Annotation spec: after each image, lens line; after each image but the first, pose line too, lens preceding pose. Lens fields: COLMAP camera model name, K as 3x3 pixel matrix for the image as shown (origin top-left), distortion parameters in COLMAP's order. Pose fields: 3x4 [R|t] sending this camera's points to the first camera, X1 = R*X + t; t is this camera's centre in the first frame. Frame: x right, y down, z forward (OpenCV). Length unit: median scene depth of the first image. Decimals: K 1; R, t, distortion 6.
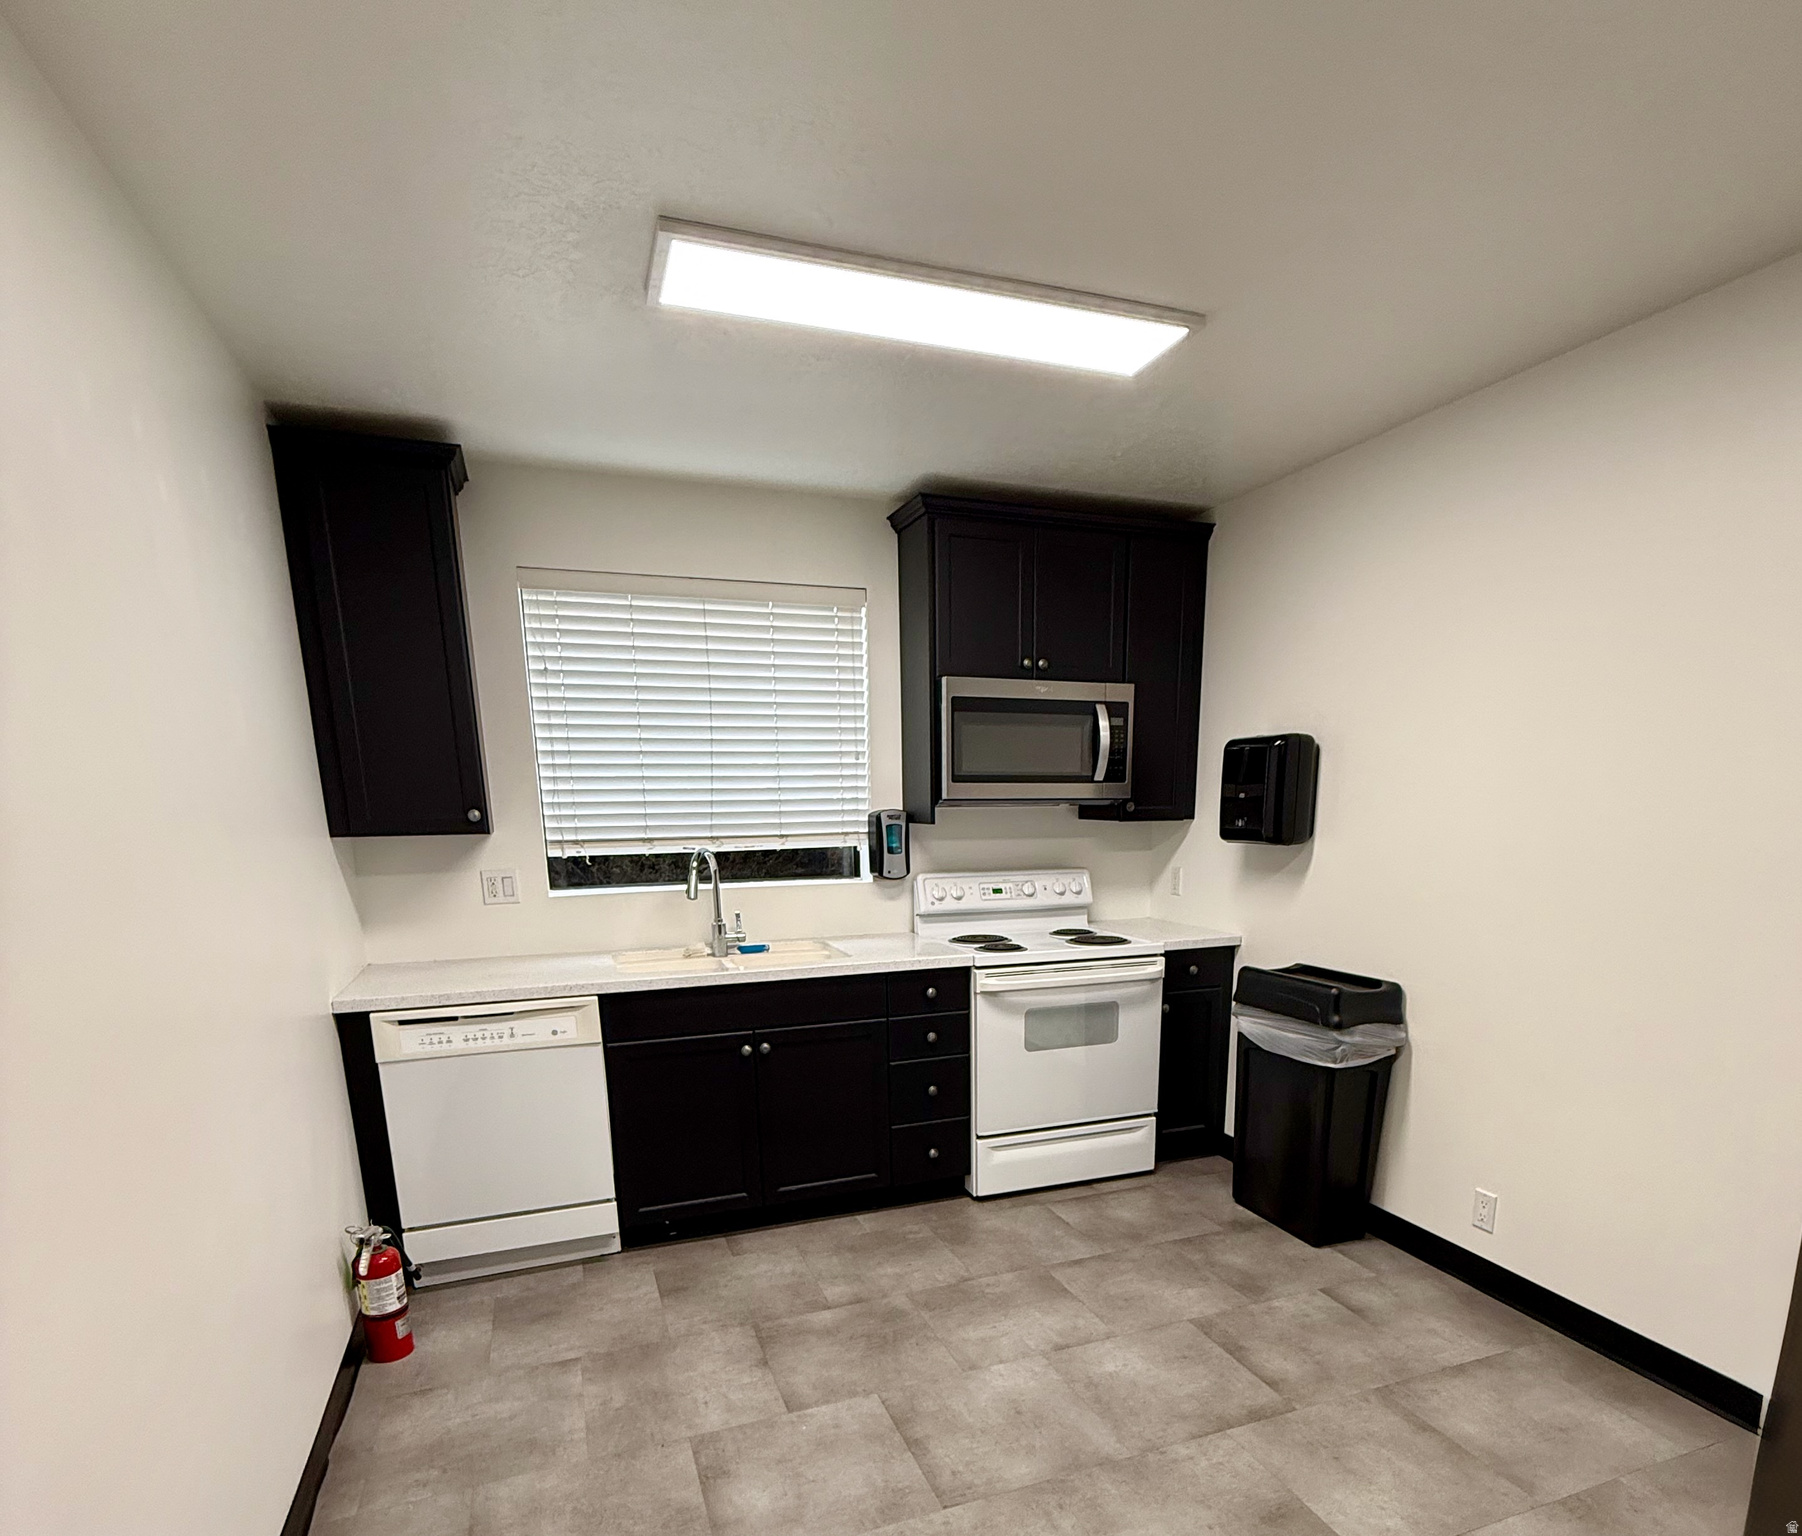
lens RADIAL K [[990.2, 0, 902.7], [0, 990.2, 771.3], [0, 0, 1]] dist [-0.002472, -0.000441]
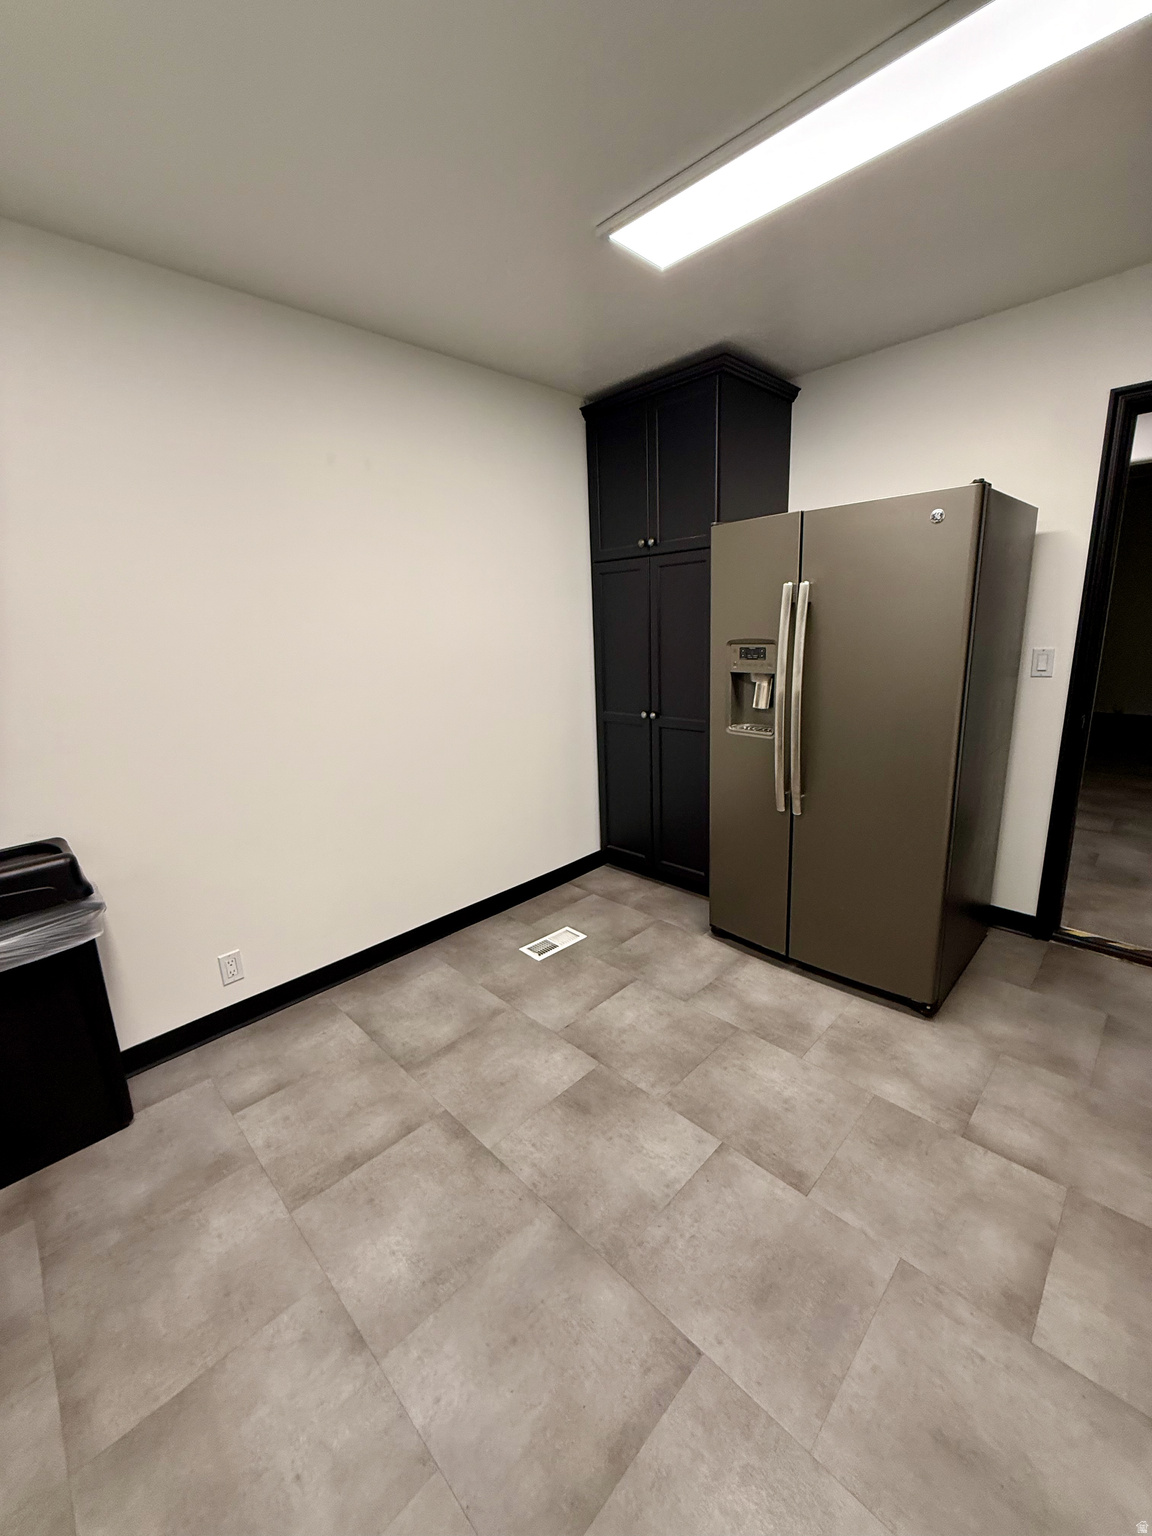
lens RADIAL K [[613.2, 0, 581.9], [0, 613.2, 765.3], [0, 0, 1]] dist [0.000200, 0.000093]
pose [[-0.420371, -0.187775, 0.887710, -0.292926], [0.026487, 0.975395, 0.218866, 0.052716], [-0.906966, 0.115518, -0.405054, 1.139980]]
